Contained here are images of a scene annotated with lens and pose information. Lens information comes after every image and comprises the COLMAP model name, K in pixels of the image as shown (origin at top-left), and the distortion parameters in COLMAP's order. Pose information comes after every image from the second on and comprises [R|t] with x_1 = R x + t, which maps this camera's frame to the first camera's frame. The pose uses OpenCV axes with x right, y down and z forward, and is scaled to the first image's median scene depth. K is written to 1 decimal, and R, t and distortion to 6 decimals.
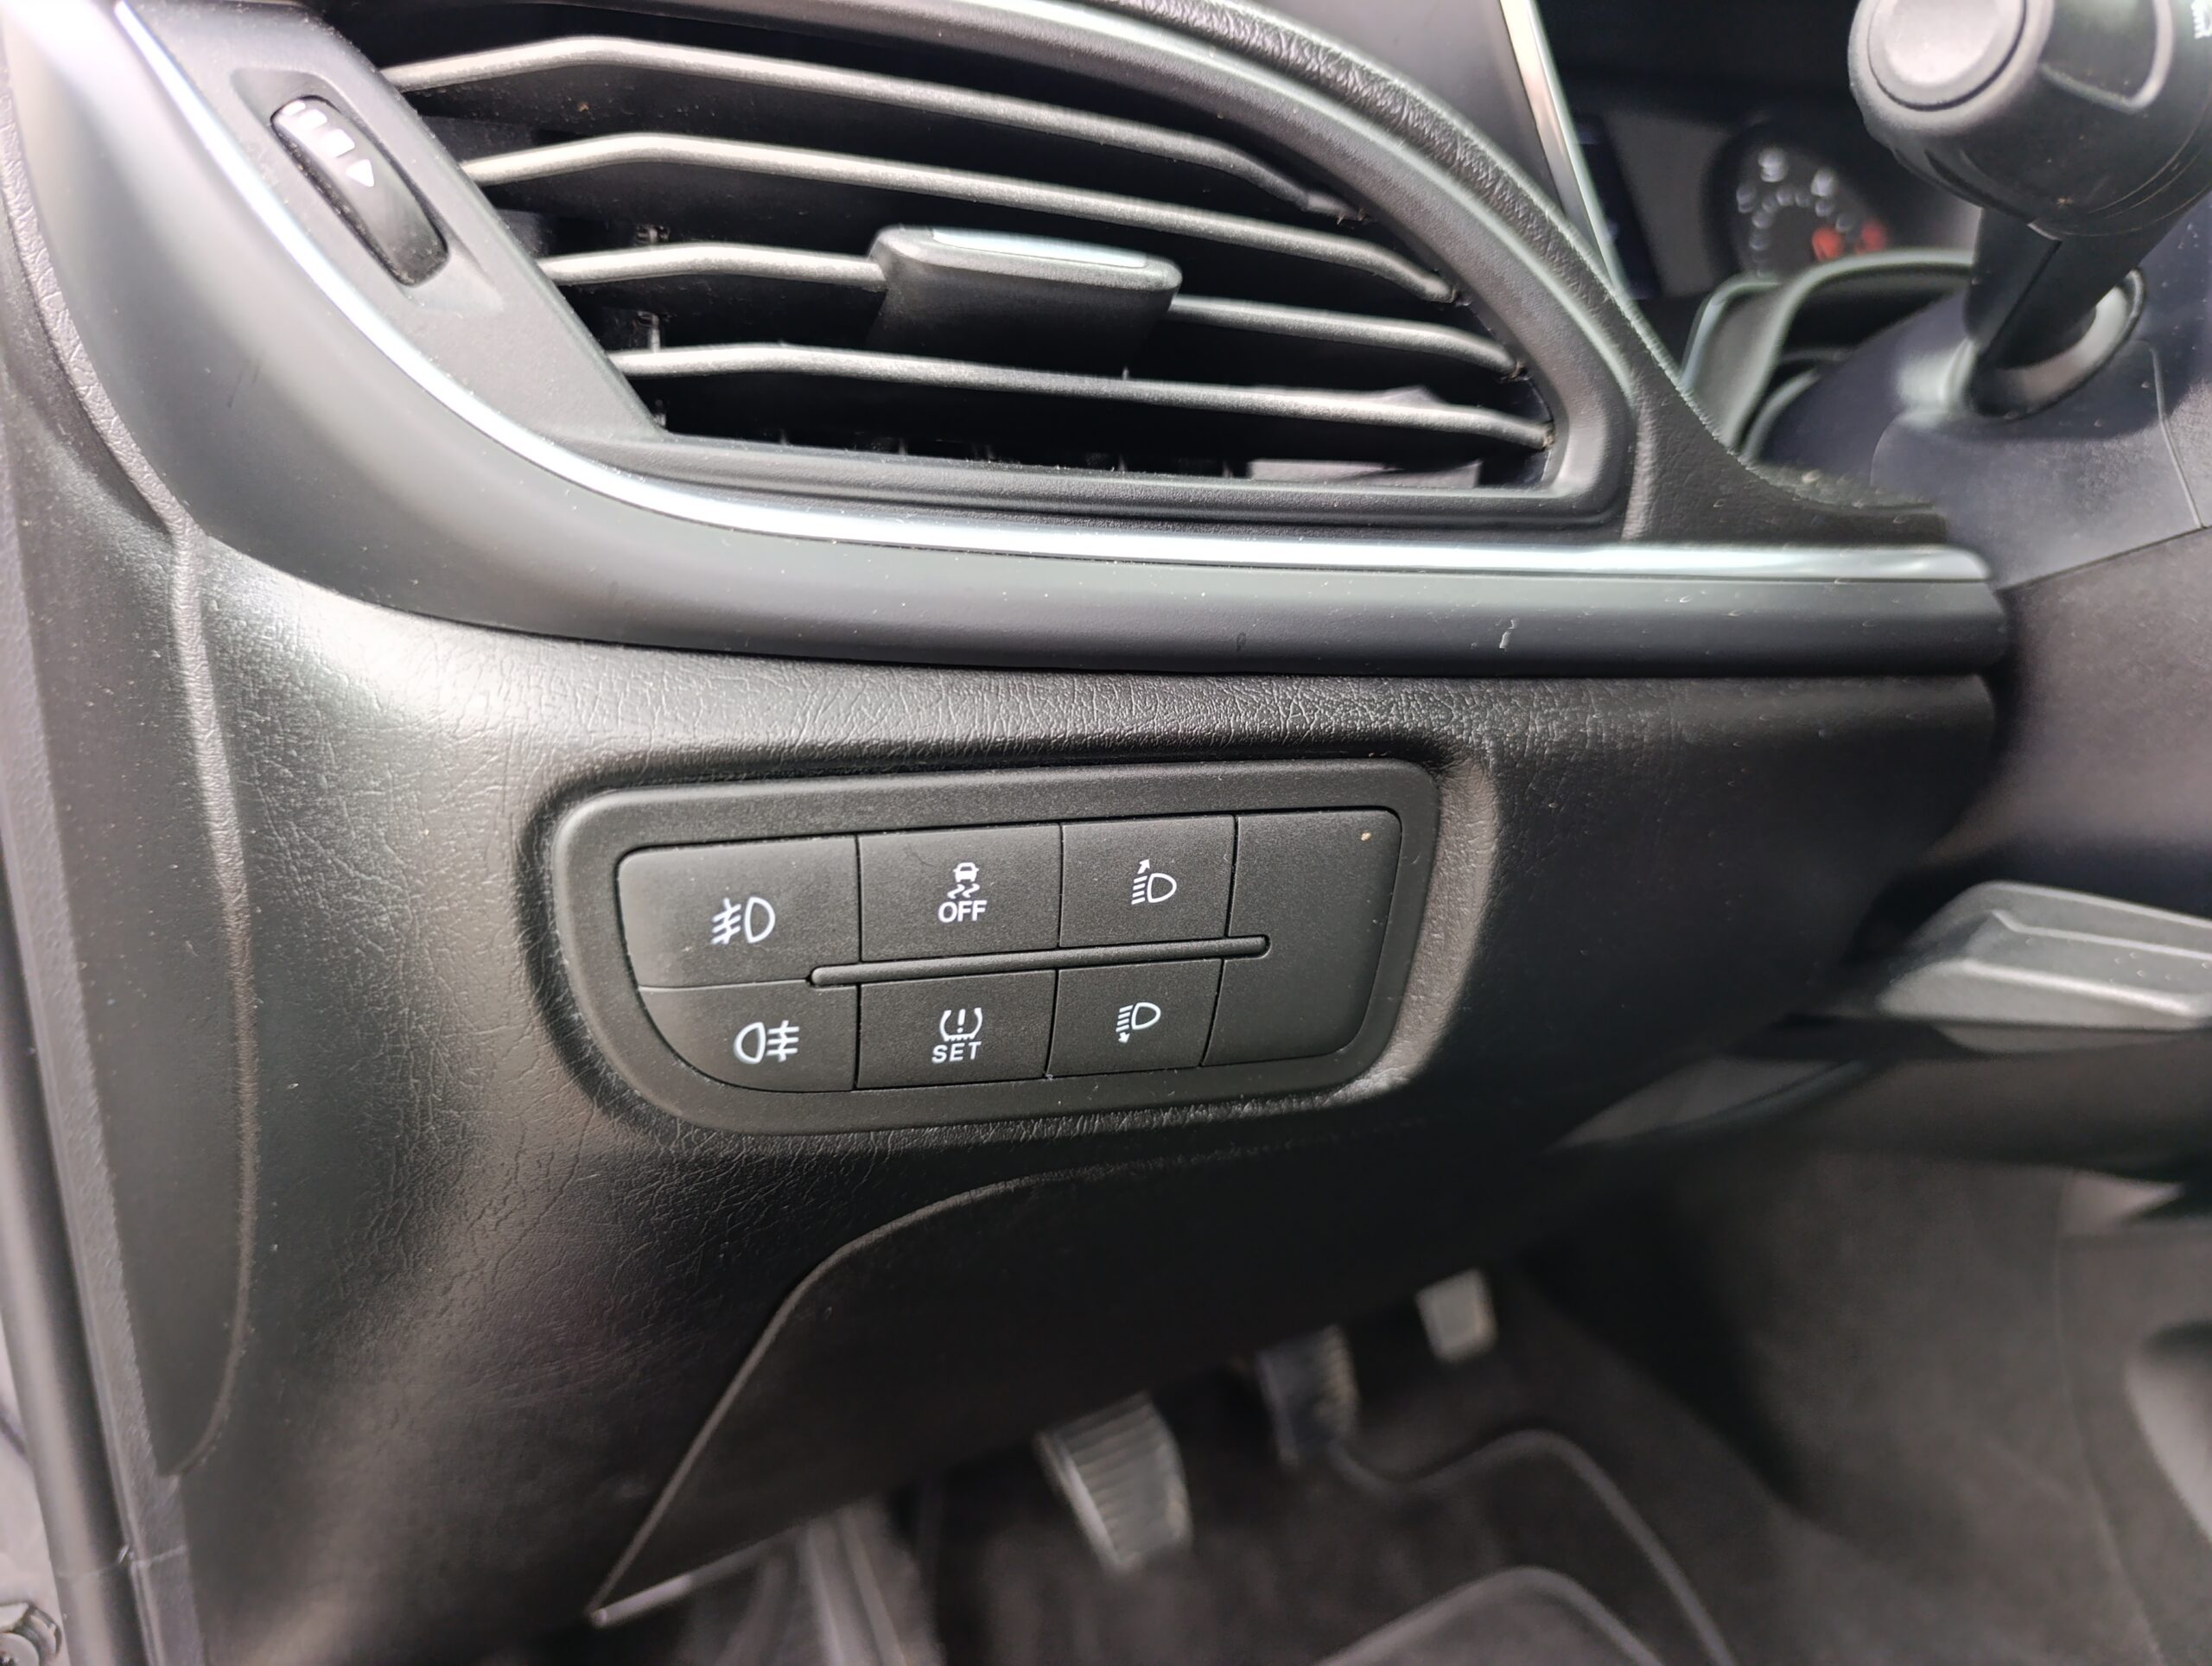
lens RADIAL K [[1464.1, 0, 1106.0], [0, 1464.1, 833.0], [0, 0, 1]] dist [0.002560, -0.019821]
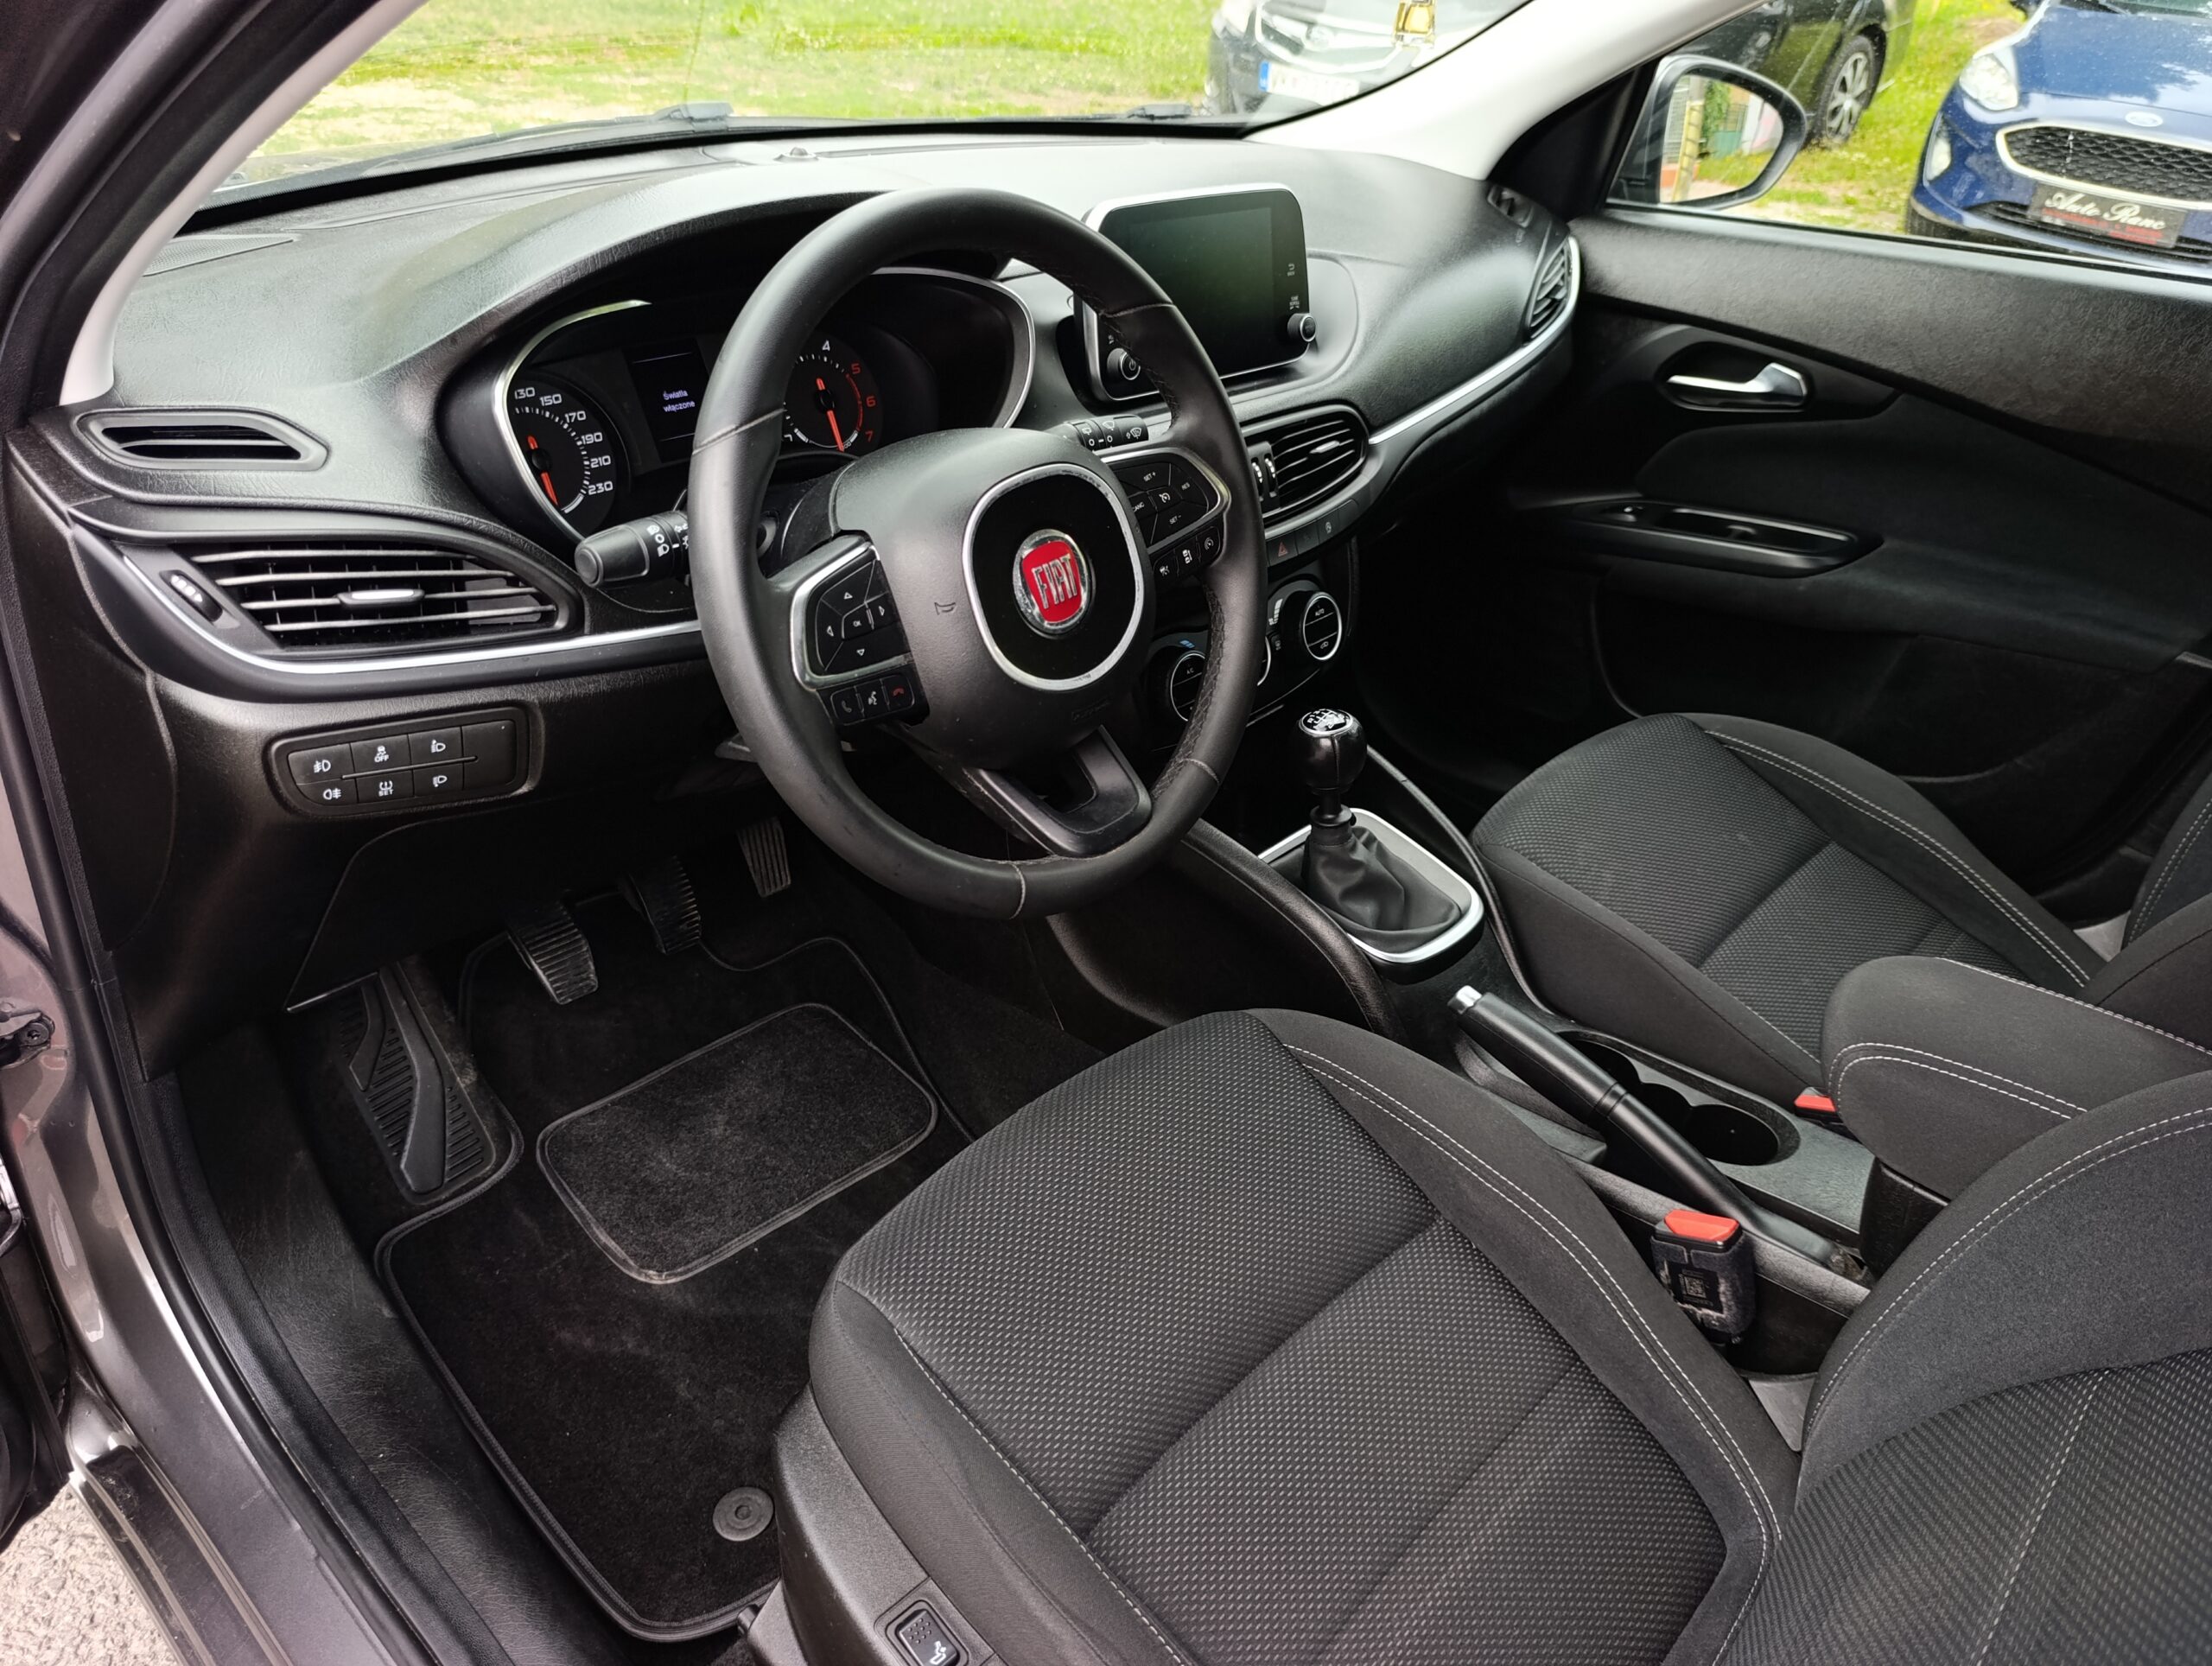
lens RADIAL K [[1464.1, 0, 1106.0], [0, 1464.1, 833.0], [0, 0, 1]] dist [0.002560, -0.019821]
pose [[0.968672, -0.058974, 0.241238, 0.770328], [-0.003782, 0.967778, 0.251776, -0.699123], [-0.248313, -0.244801, 0.937237, -3.001874]]
